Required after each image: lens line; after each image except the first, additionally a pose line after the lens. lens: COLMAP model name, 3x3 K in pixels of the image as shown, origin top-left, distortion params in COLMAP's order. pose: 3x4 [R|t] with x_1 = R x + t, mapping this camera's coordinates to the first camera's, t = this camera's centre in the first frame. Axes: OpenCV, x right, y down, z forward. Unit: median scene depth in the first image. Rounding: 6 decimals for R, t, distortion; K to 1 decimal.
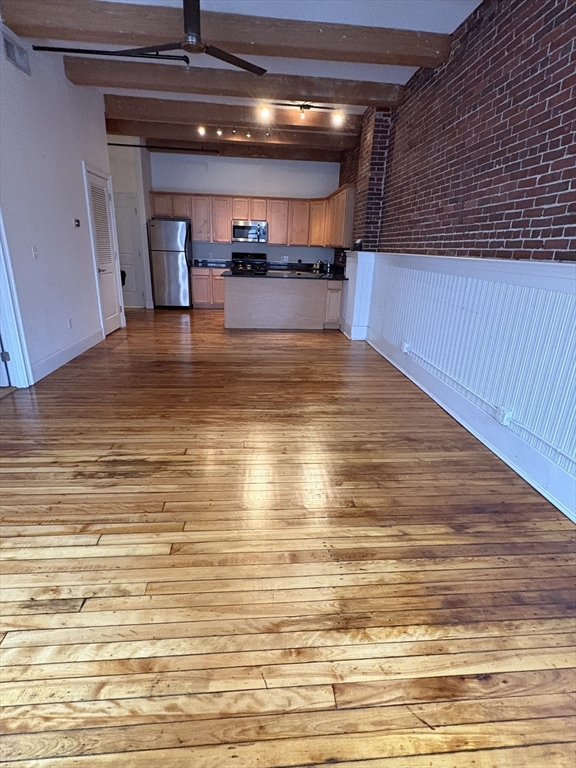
lens RADIAL K [[393.3, 0, 288.0], [0, 393.3, 384.0], [0, 0, 1]] dist [0.001586, -0.000046]
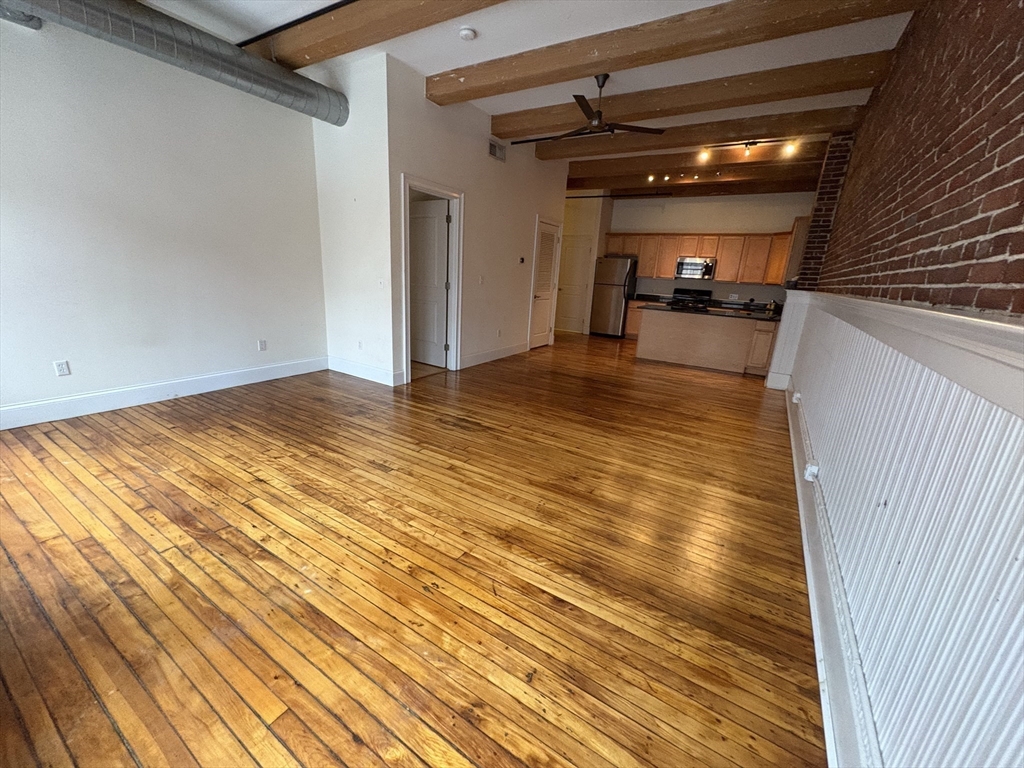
lens RADIAL K [[406.1, 0, 512.0], [0, 406.1, 384.0], [0, 0, 1]] dist [-0.000102, -0.000081]
pose [[0.802994, 0.168431, -0.571692, 0.212026], [-0.221396, 0.974895, -0.023748, 0.026410], [0.553340, 0.145640, 0.820124, -0.056584]]
